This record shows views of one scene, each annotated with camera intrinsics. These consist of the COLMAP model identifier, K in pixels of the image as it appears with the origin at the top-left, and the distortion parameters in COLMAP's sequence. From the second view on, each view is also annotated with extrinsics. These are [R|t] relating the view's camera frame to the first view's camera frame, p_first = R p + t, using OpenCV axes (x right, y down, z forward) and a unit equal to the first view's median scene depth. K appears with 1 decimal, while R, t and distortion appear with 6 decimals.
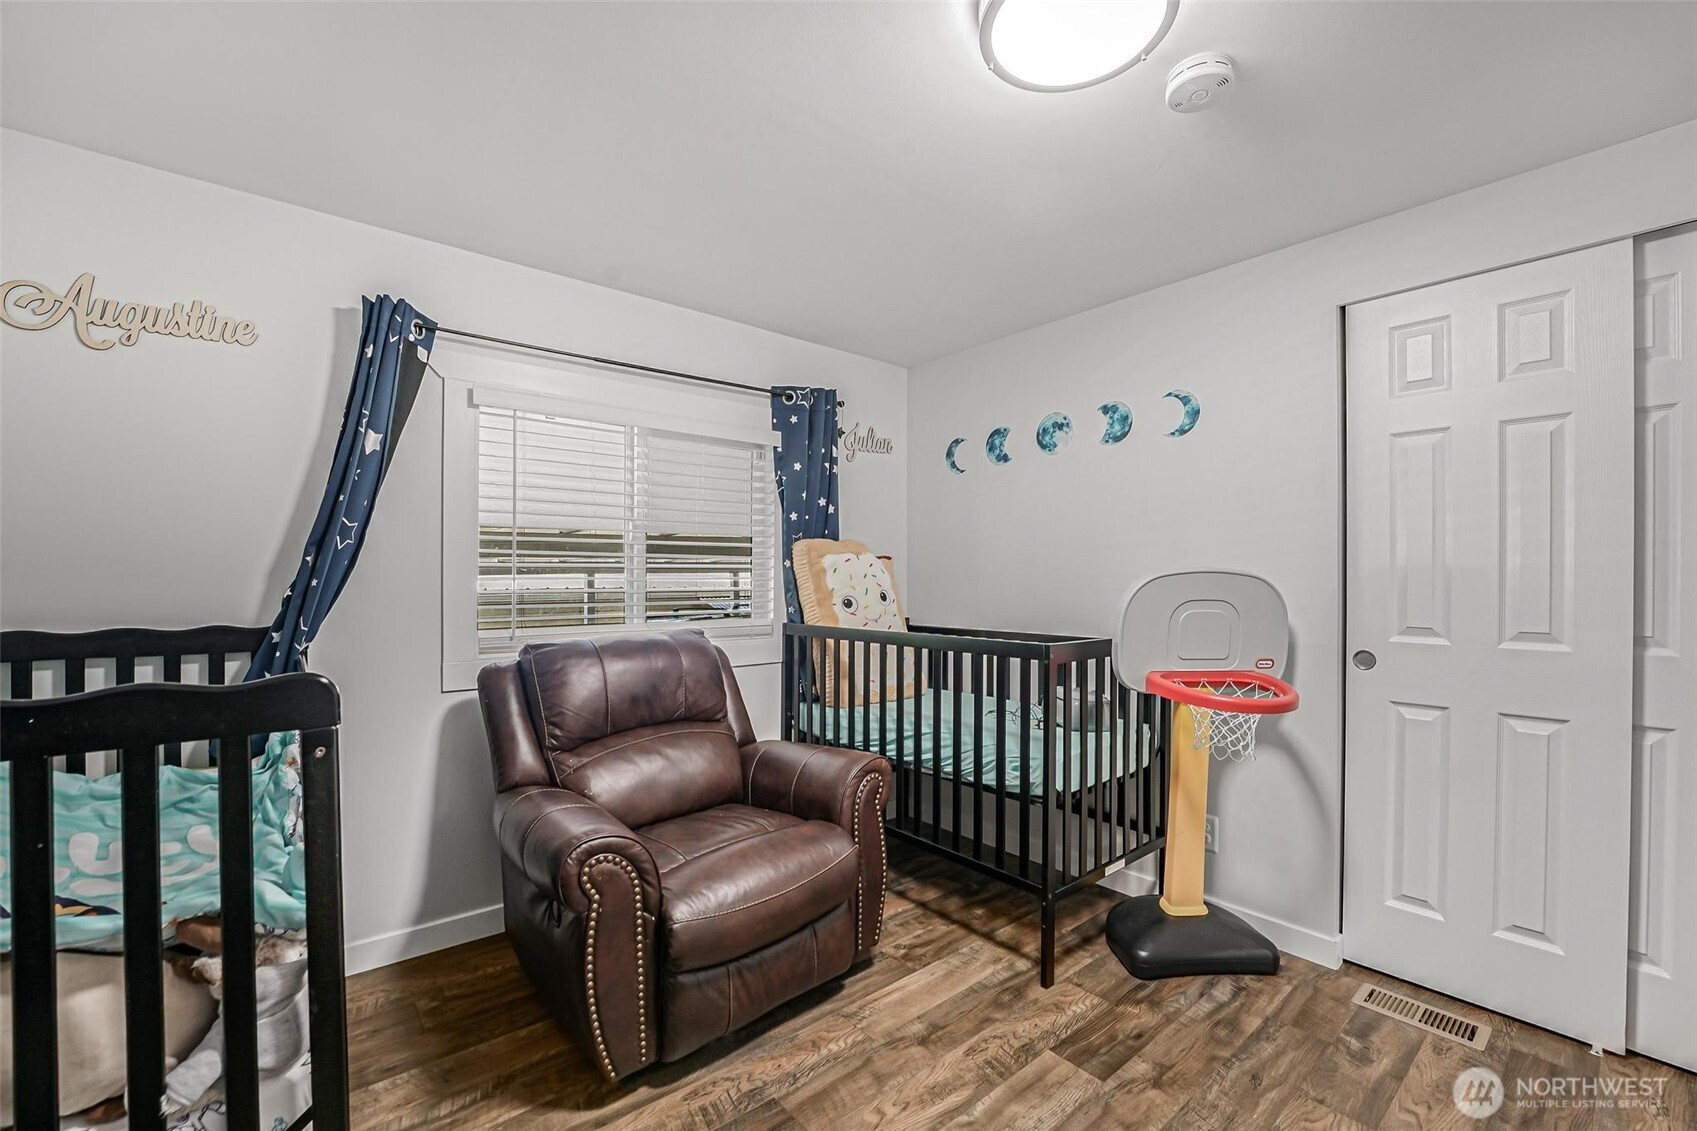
lens RADIAL K [[700.8, 0, 847.9], [0, 700.8, 575.6], [0, 0, 1]] dist [-0.030879, 0.000022]
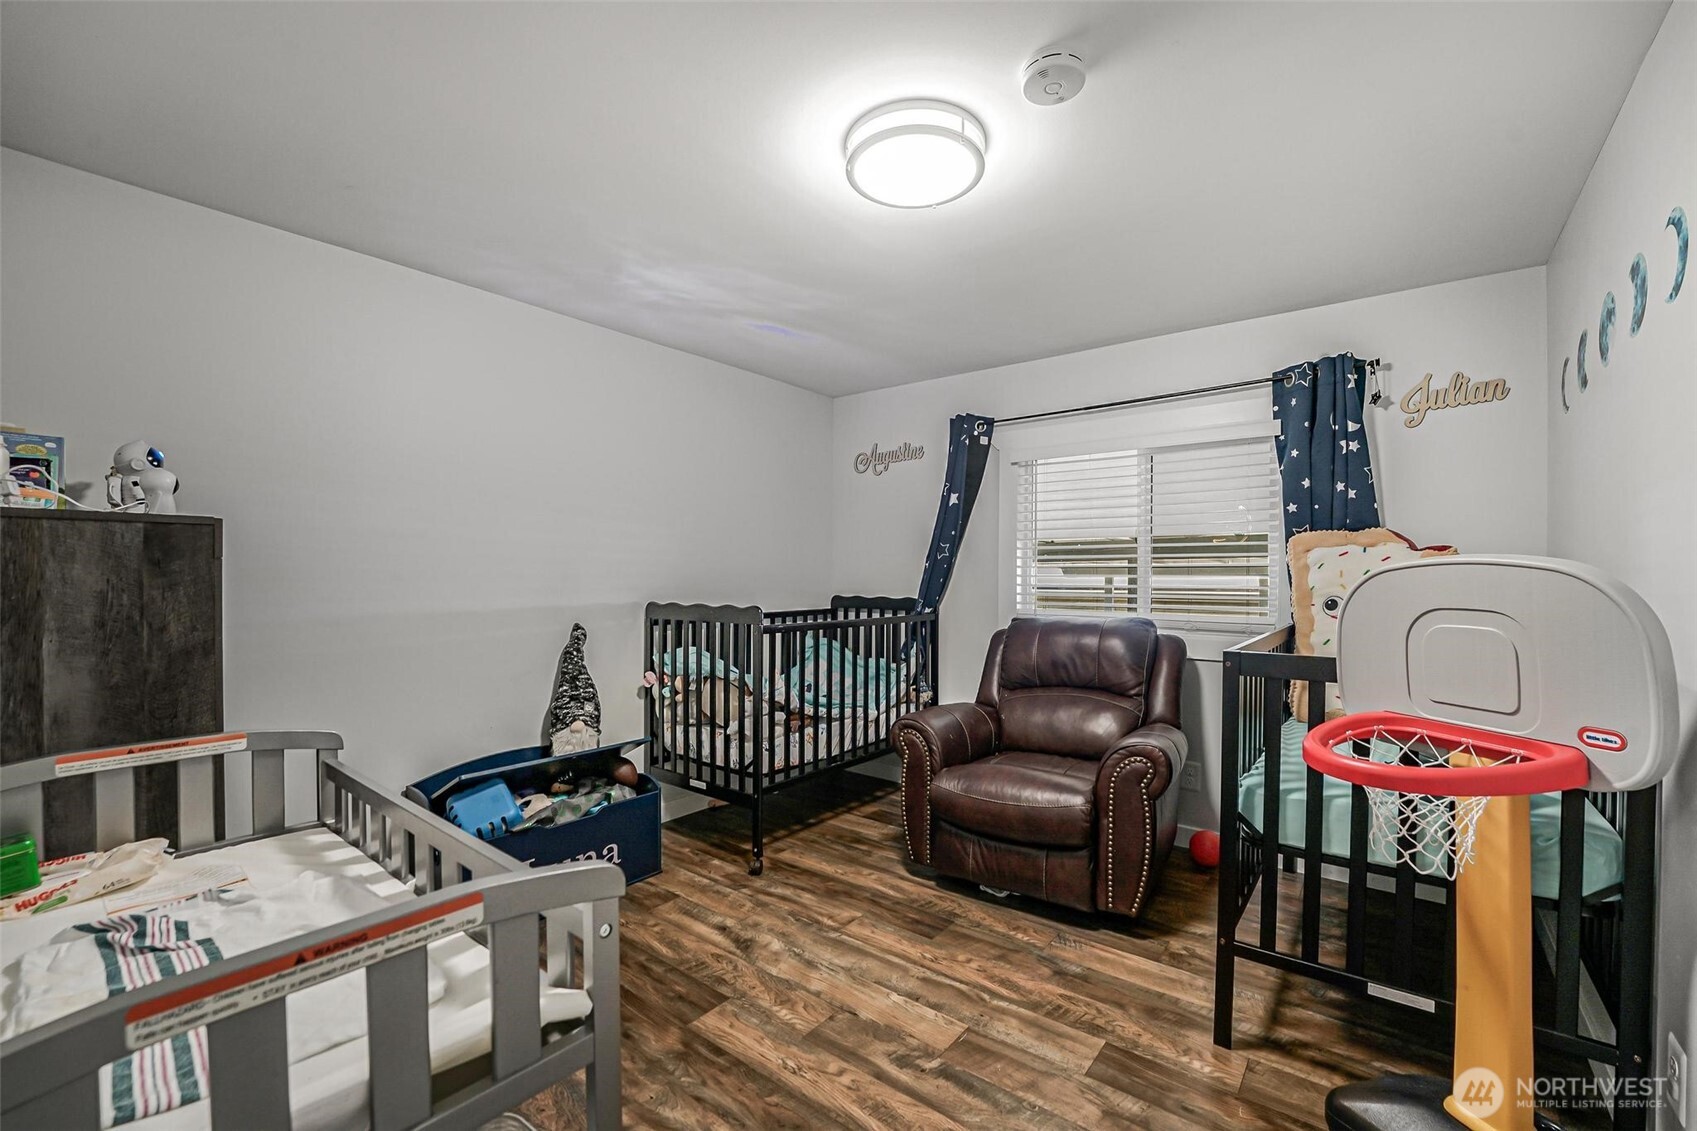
lens RADIAL K [[692.9, 0, 849.6], [0, 692.9, 574.1], [0, 0, 1]] dist [0.000157, -0.000179]
pose [[0.212722, -0.002240, -0.977110, 0.849532], [0.002064, 0.999996, -0.001844, 0.003378], [0.977111, -0.001624, 0.212726, 0.294597]]
